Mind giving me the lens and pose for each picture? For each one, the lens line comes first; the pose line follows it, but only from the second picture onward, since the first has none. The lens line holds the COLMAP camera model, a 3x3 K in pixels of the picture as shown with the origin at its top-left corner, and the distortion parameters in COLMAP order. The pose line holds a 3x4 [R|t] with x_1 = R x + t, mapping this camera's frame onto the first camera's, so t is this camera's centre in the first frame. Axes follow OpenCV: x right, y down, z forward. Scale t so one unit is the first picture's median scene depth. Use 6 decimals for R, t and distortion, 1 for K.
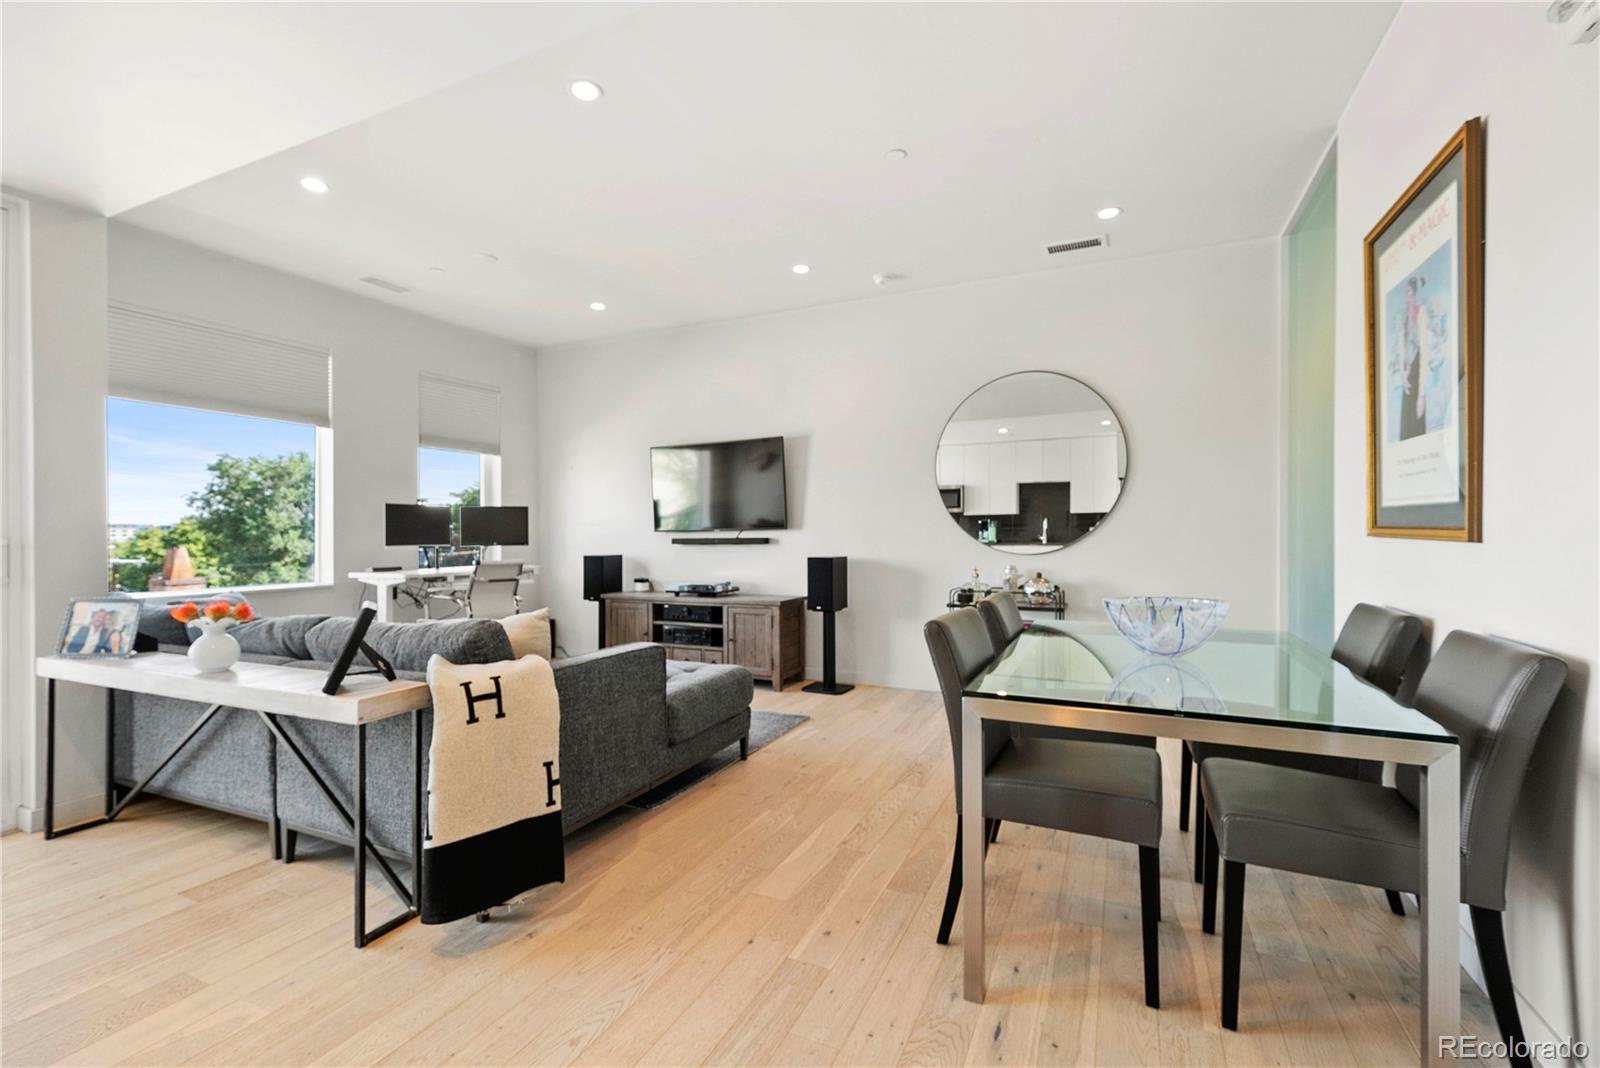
lens RADIAL K [[706.9, 0, 806.2], [0, 706.9, 537.6], [0, 0, 1]] dist [0.000024, 0.000066]
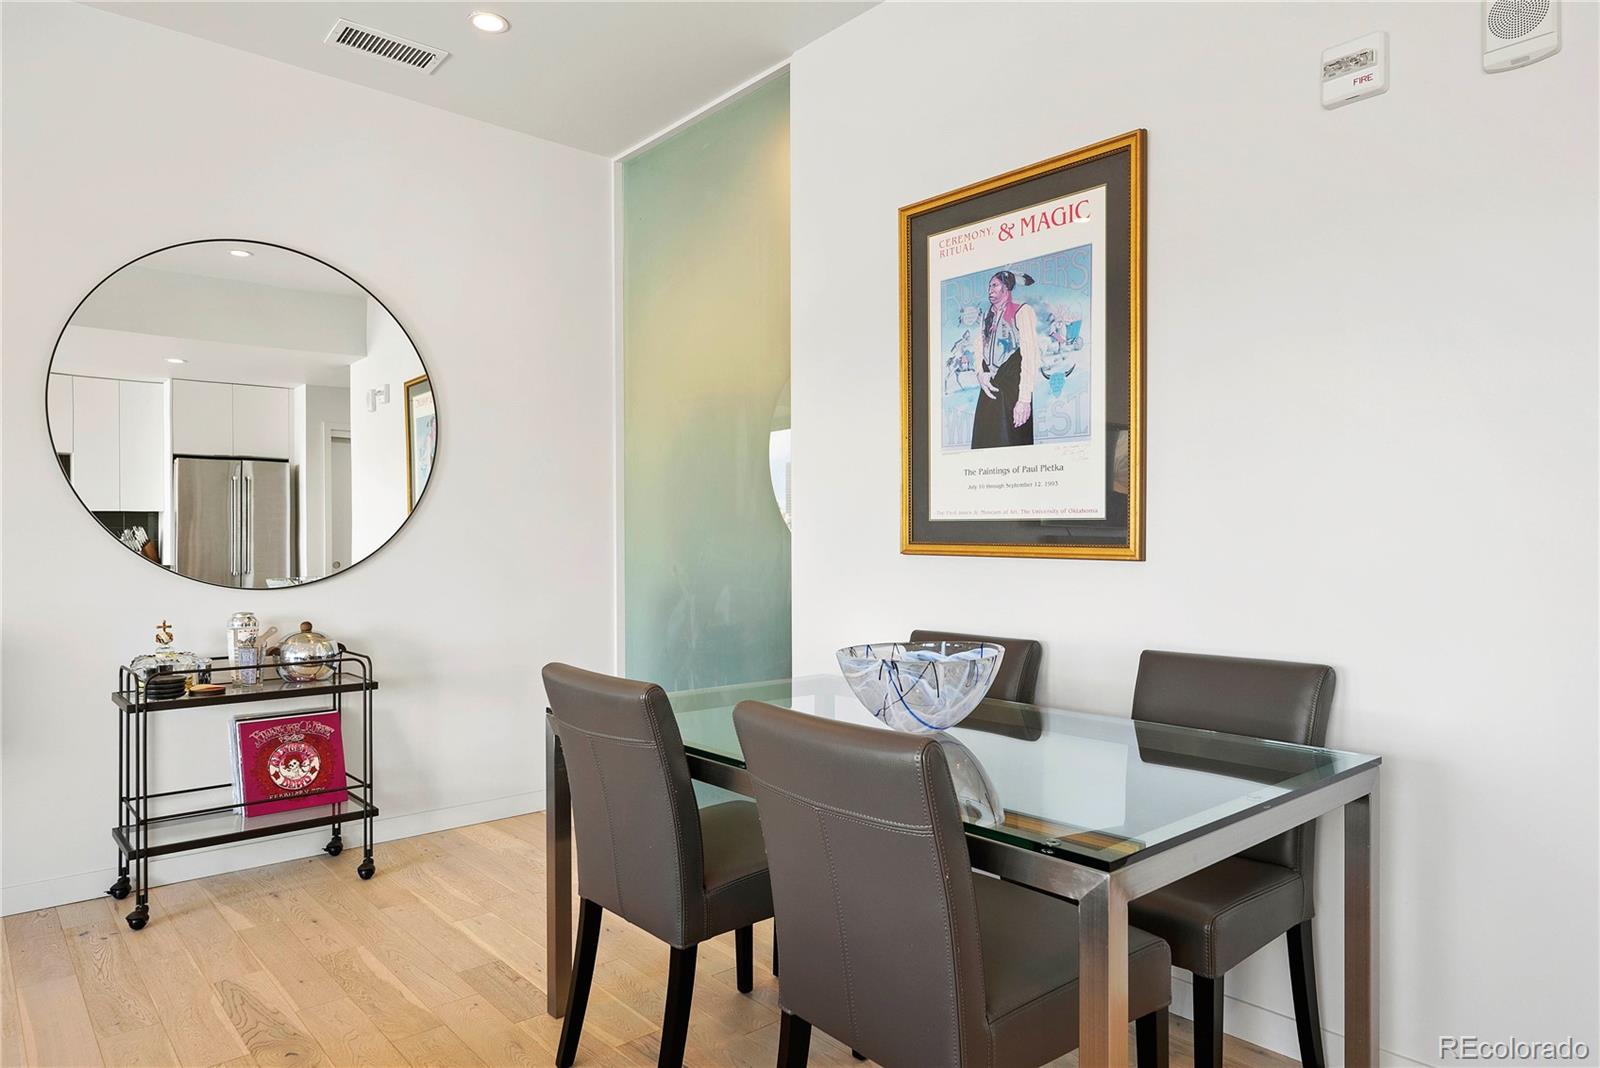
lens RADIAL K [[984.8, 0, 803.9], [0, 984.8, 542.9], [0, 0, 1]] dist [0.005575, 0.000240]
pose [[0.407523, 0.003063, 0.913190, -0.376402], [0.004009, 0.999979, -0.005144, -0.009766], [-0.913186, 0.005757, 0.407502, 0.652534]]
